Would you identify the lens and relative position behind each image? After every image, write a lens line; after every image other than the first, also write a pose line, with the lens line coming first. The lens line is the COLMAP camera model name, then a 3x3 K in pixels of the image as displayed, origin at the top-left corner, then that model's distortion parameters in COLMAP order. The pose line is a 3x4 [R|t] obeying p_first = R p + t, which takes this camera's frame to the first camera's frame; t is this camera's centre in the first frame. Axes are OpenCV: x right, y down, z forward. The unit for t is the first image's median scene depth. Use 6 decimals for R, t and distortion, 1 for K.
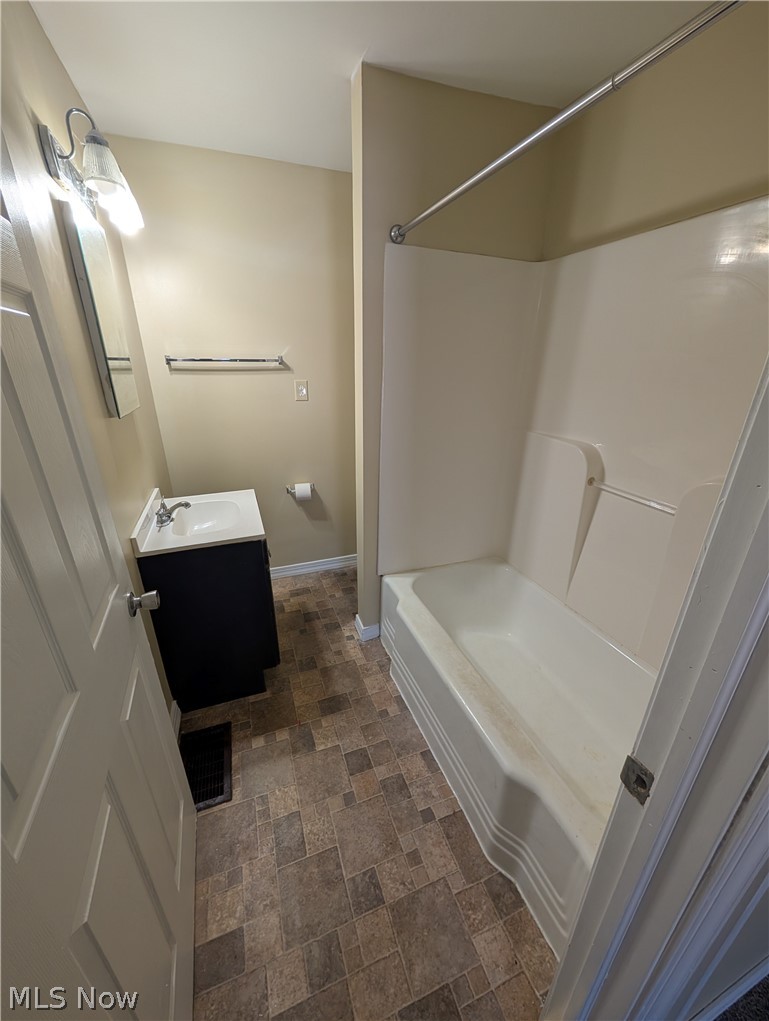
lens RADIAL K [[387.2, 0, 380.3], [0, 387.2, 510.6], [0, 0, 1]] dist [-0.000786, -0.000441]
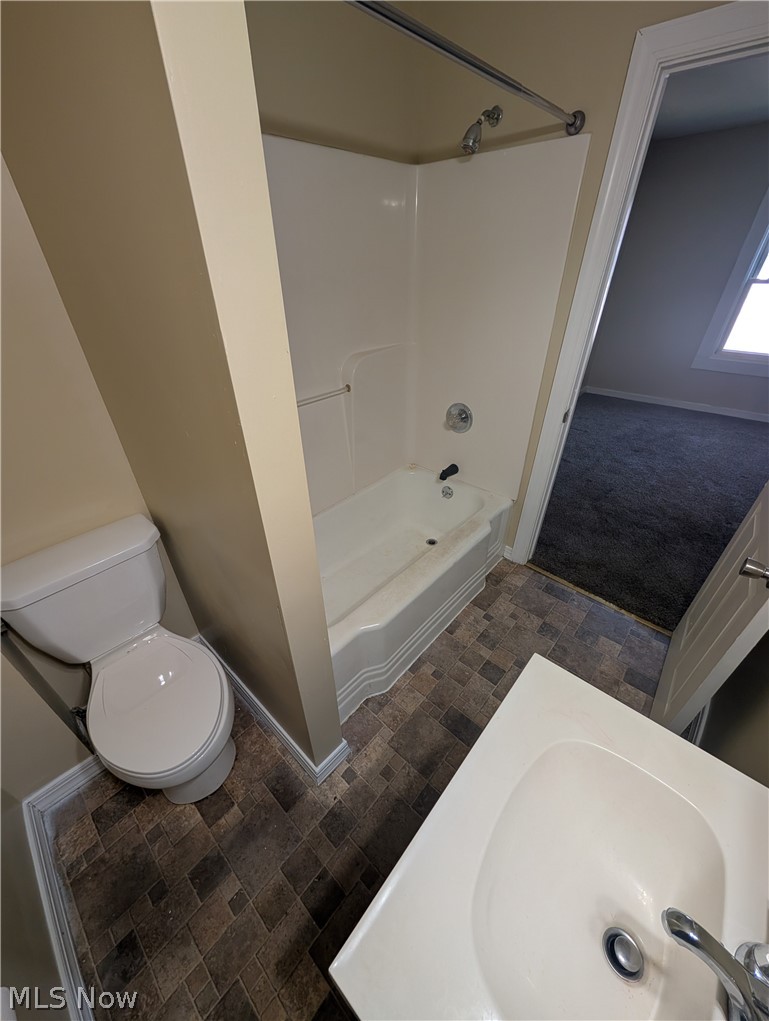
lens RADIAL K [[387.2, 0, 382.4], [0, 387.2, 513.4], [0, 0, 1]] dist [-0.000786, -0.000441]
pose [[-0.463001, -0.491176, 0.737818, -0.542132], [0.334355, 0.674134, 0.658597, -0.537377], [-0.820876, 0.551624, -0.147897, 1.239395]]
